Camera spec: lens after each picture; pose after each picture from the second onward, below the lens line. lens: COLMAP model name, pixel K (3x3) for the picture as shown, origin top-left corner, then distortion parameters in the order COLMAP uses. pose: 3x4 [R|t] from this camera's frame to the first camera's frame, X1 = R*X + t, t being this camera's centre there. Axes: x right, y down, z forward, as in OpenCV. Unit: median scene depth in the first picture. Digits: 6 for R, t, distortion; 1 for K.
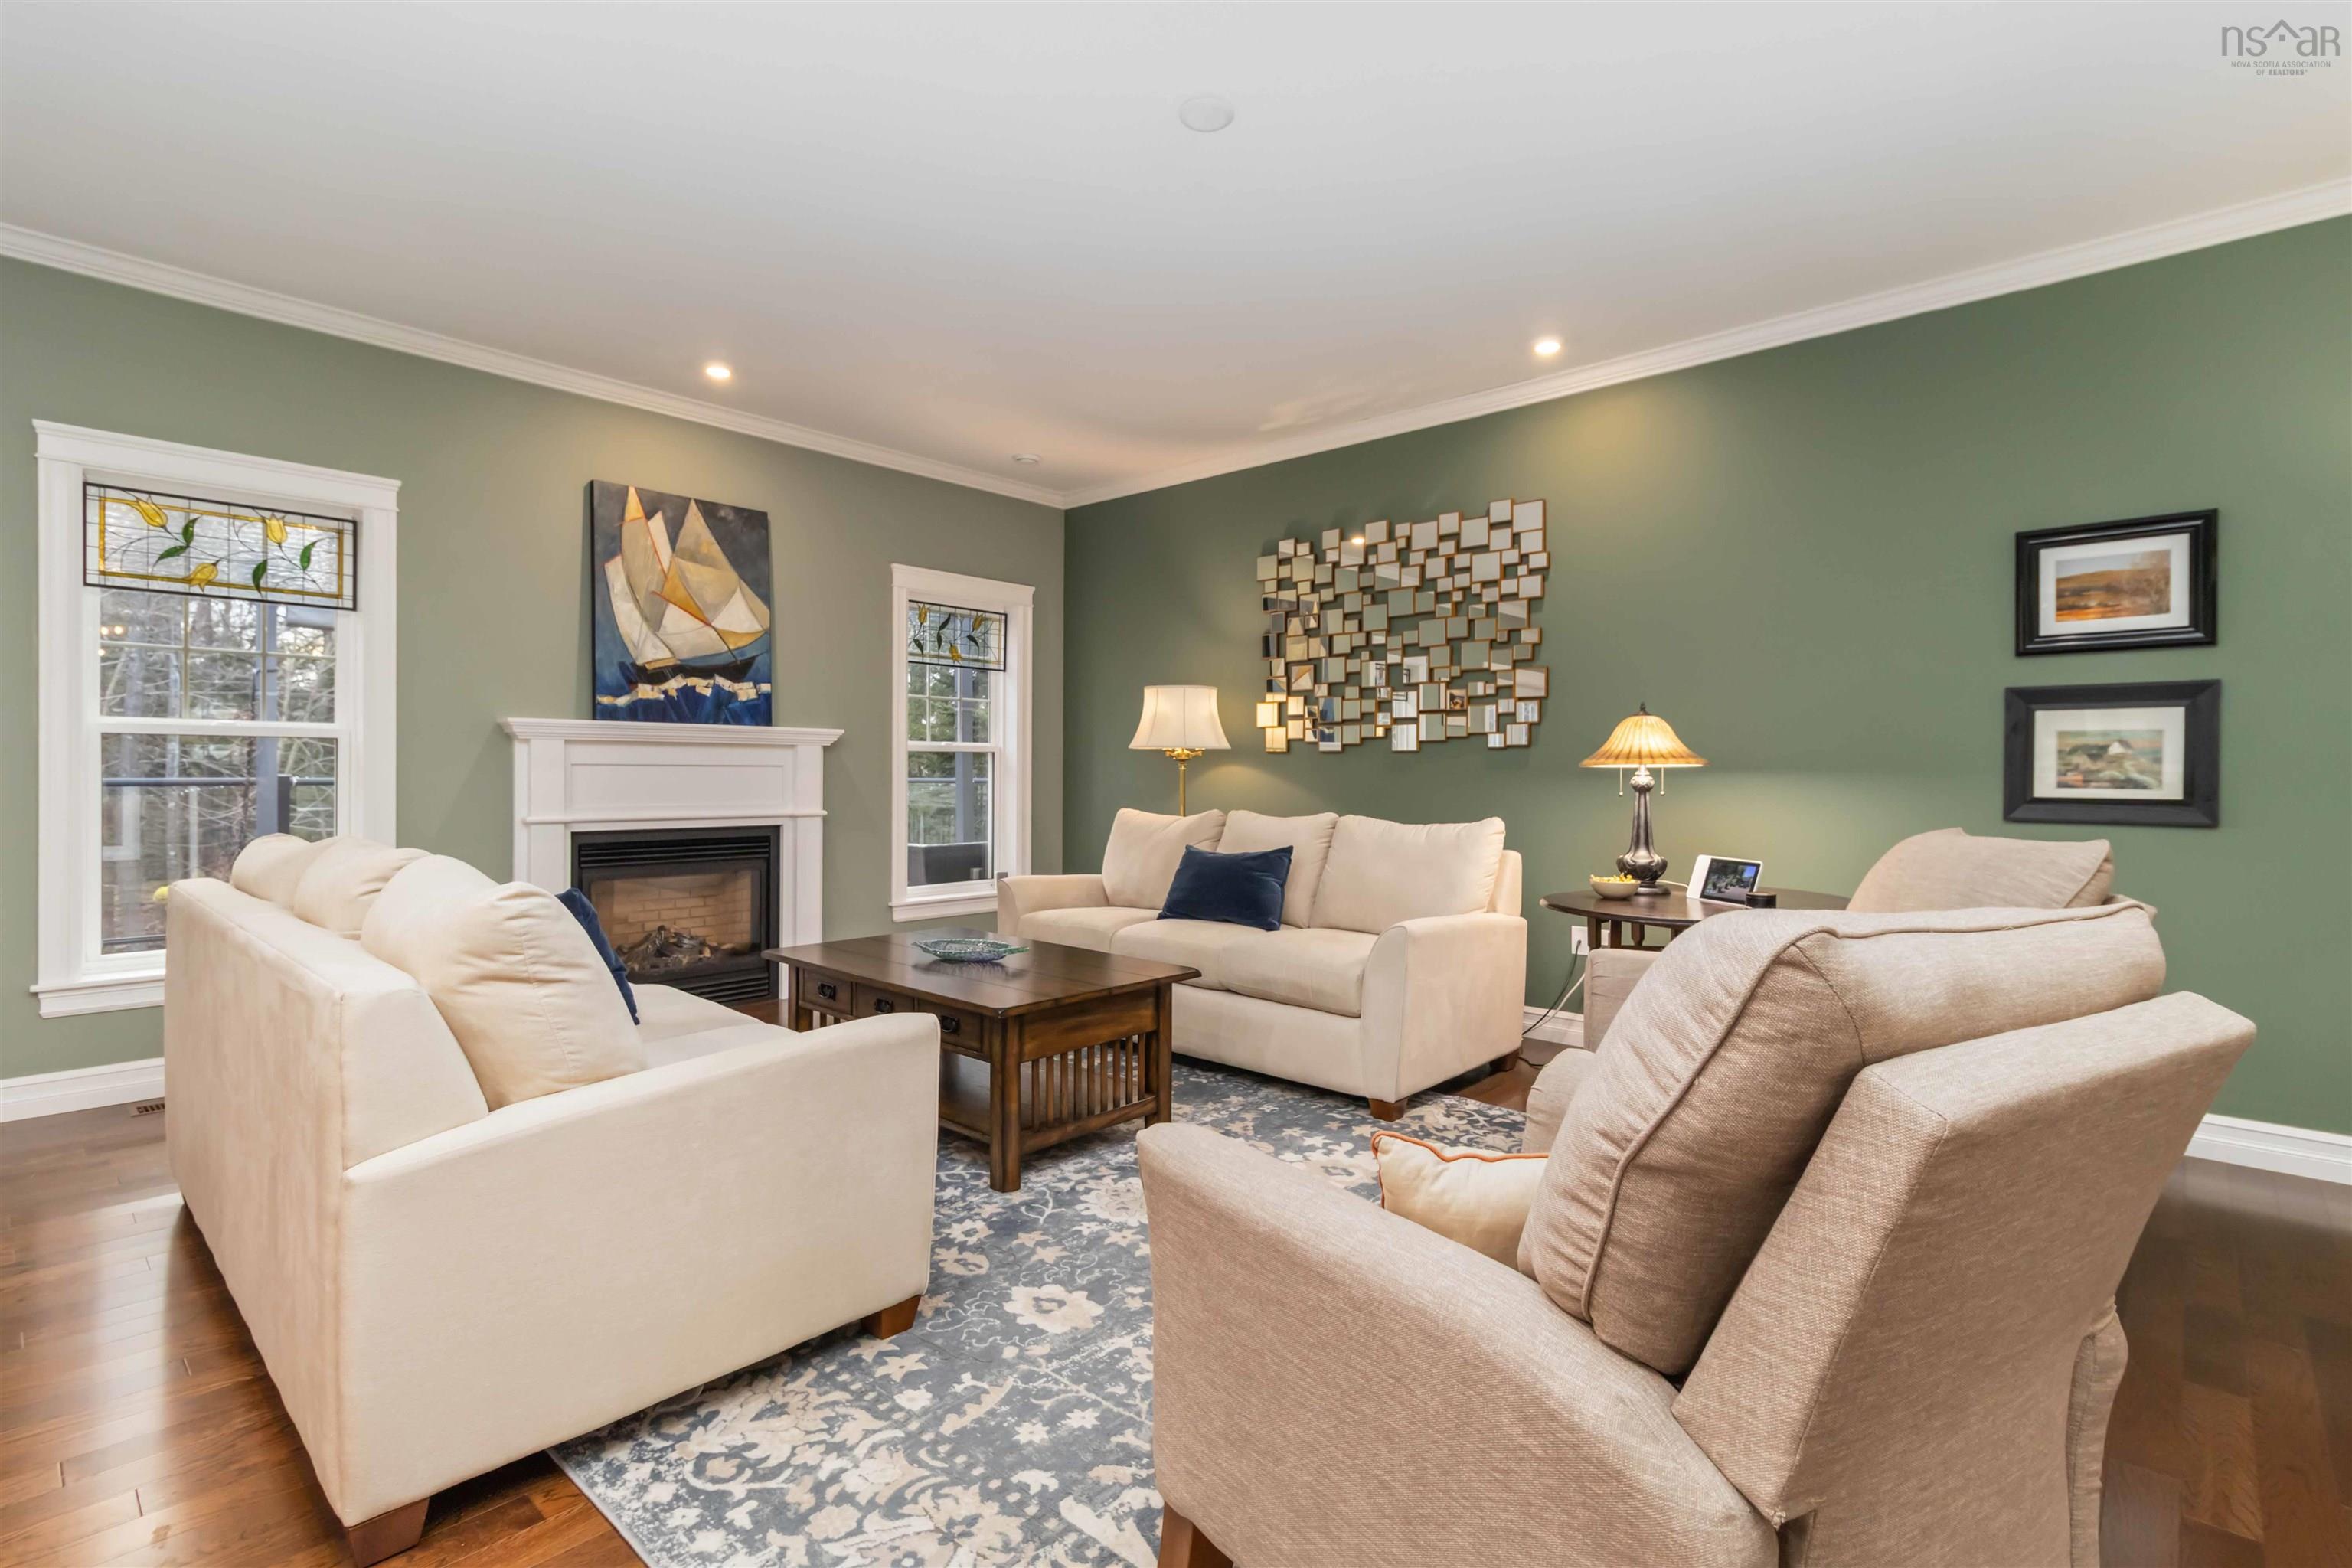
lens RADIAL K [[1123.0, 0, 1218.8], [0, 1123.0, 781.1], [0, 0, 1]] dist [0.006829, -0.000137]
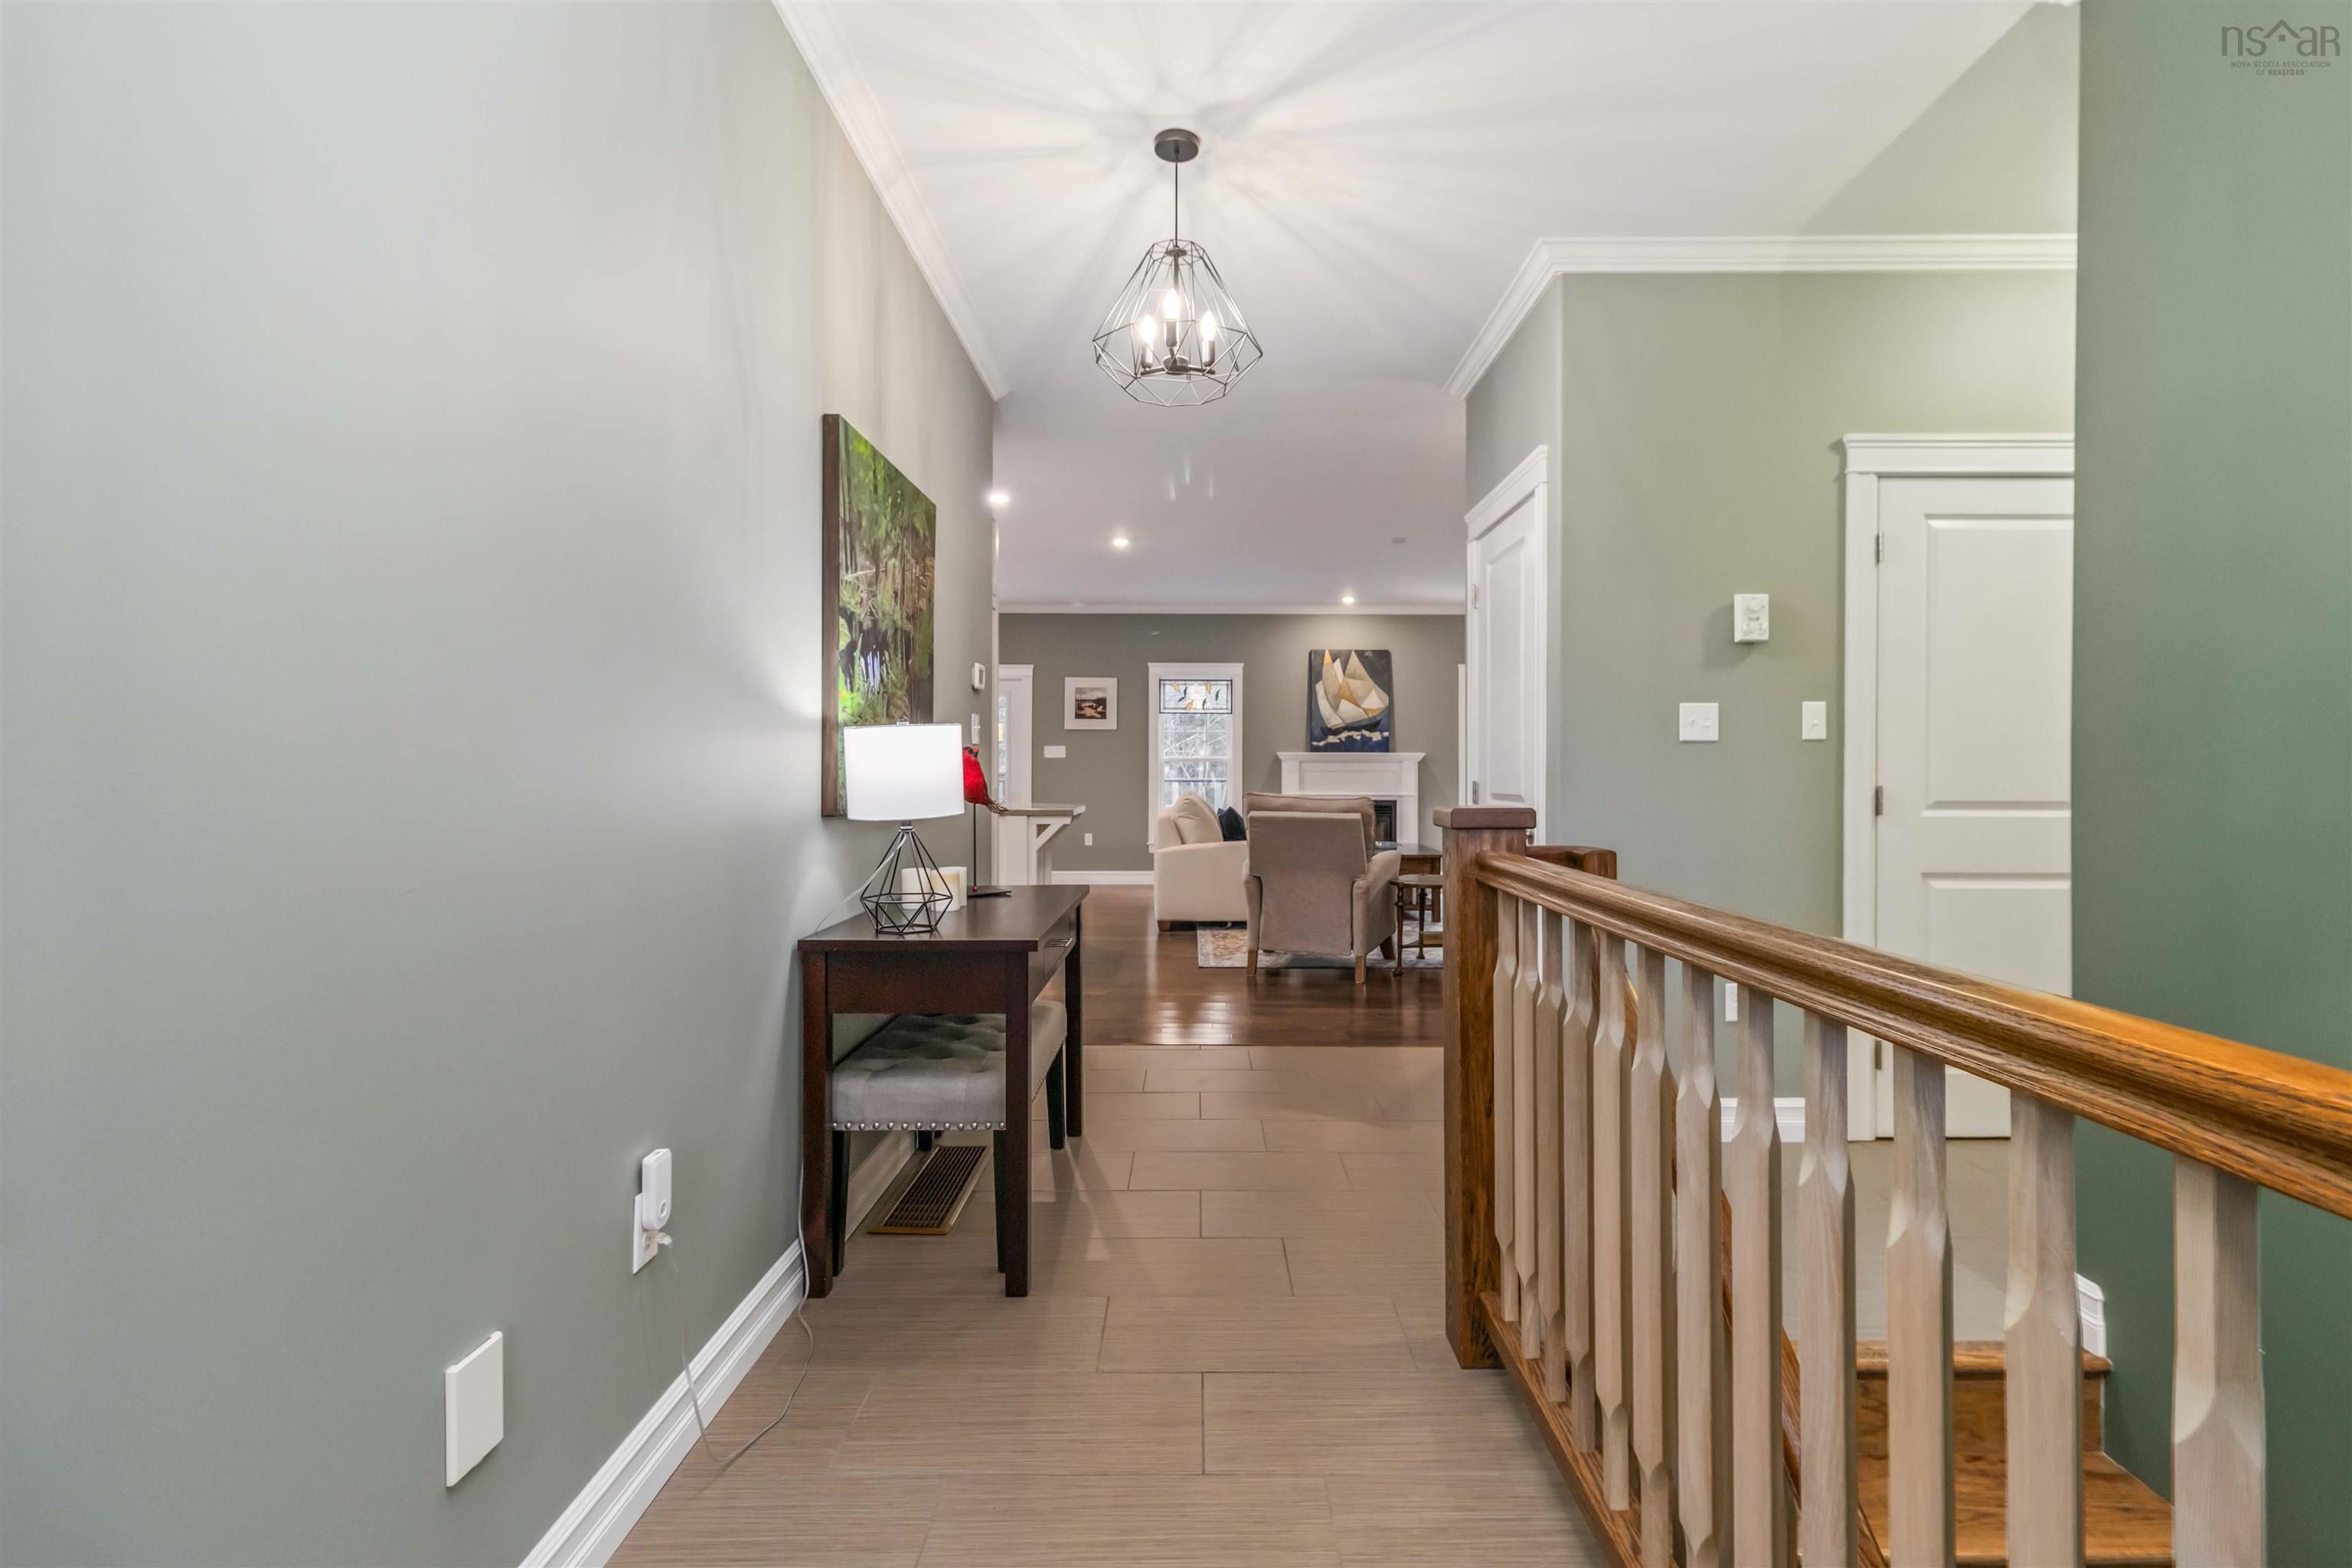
lens RADIAL K [[1123.0, 0, 1176.1], [0, 1123.0, 784.2], [0, 0, 1]] dist [0.006829, -0.000137]
pose [[0.644500, -0.010027, -0.764538, 1.001435], [-0.004621, 0.999845, -0.017008, 0.050588], [0.764590, 0.014495, 0.644354, -0.684819]]
